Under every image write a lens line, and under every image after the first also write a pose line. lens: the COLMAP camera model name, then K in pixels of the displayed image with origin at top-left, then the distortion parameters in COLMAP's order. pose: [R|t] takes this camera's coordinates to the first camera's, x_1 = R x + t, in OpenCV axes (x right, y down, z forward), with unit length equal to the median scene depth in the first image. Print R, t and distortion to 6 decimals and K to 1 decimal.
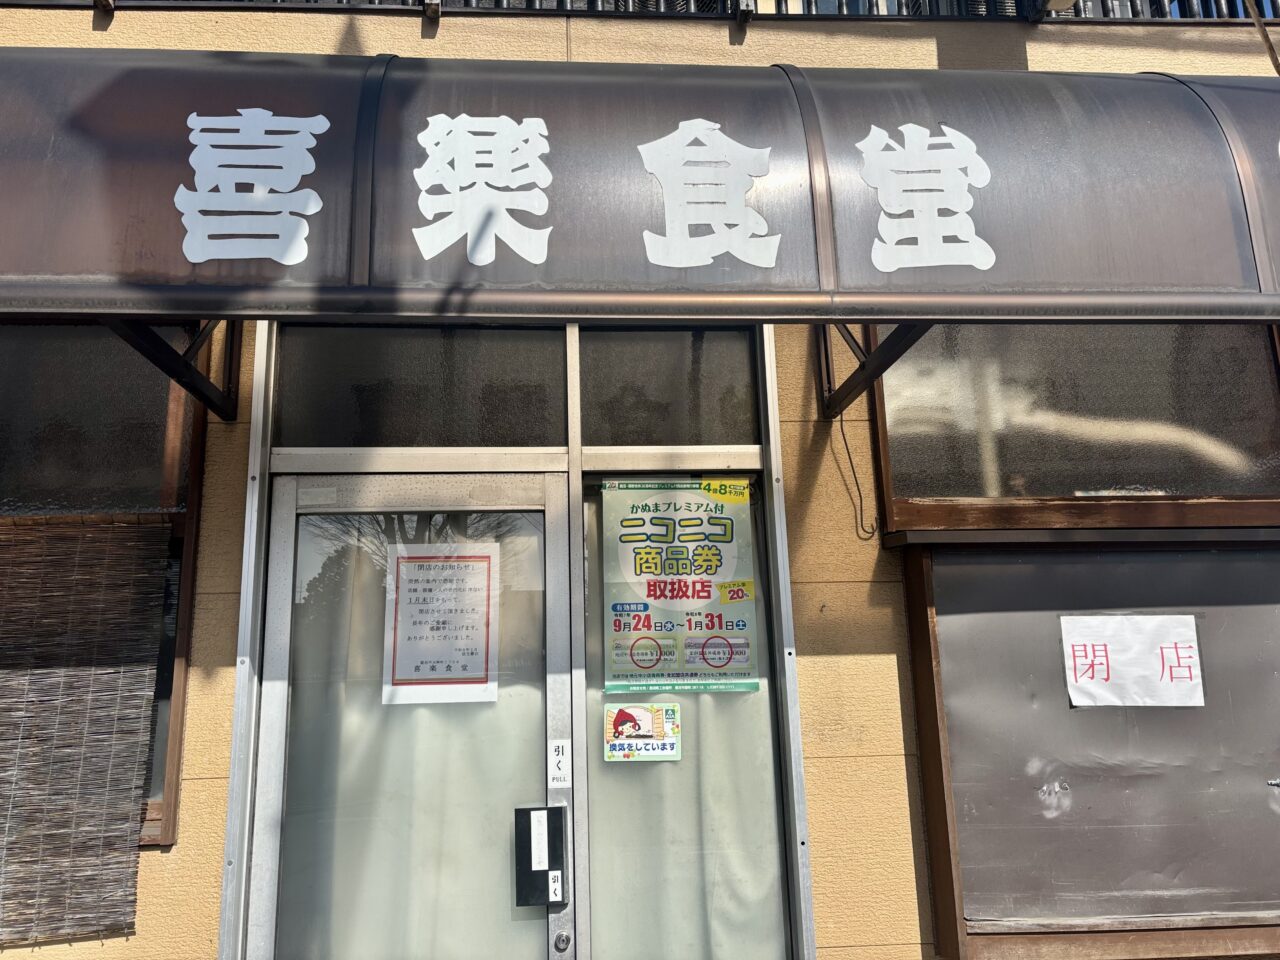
lens RADIAL K [[967.1, 0, 640.0], [0, 967.1, 480.0], [0, 0, 1]] dist [0.068117, -0.082080]
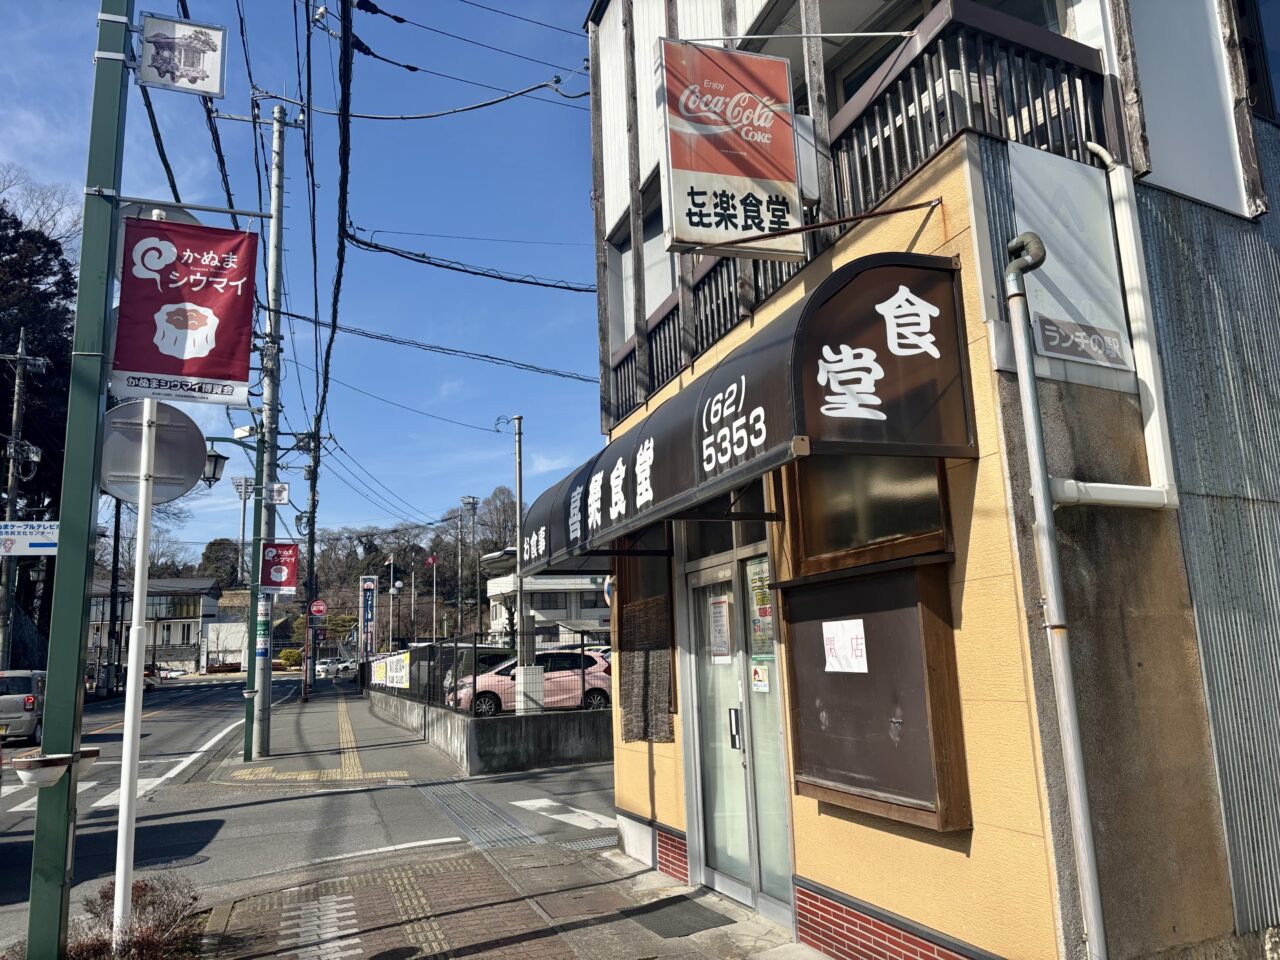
lens RADIAL K [[952.3, 0, 640.0], [0, 952.3, 480.0], [0, 0, 1]] dist [0.131670, -0.276513]
pose [[0.256233, -0.167067, -0.952068, 2.078652], [0.242223, 0.964622, -0.104080, -0.013742], [0.935774, -0.203944, 0.287635, 0.215256]]
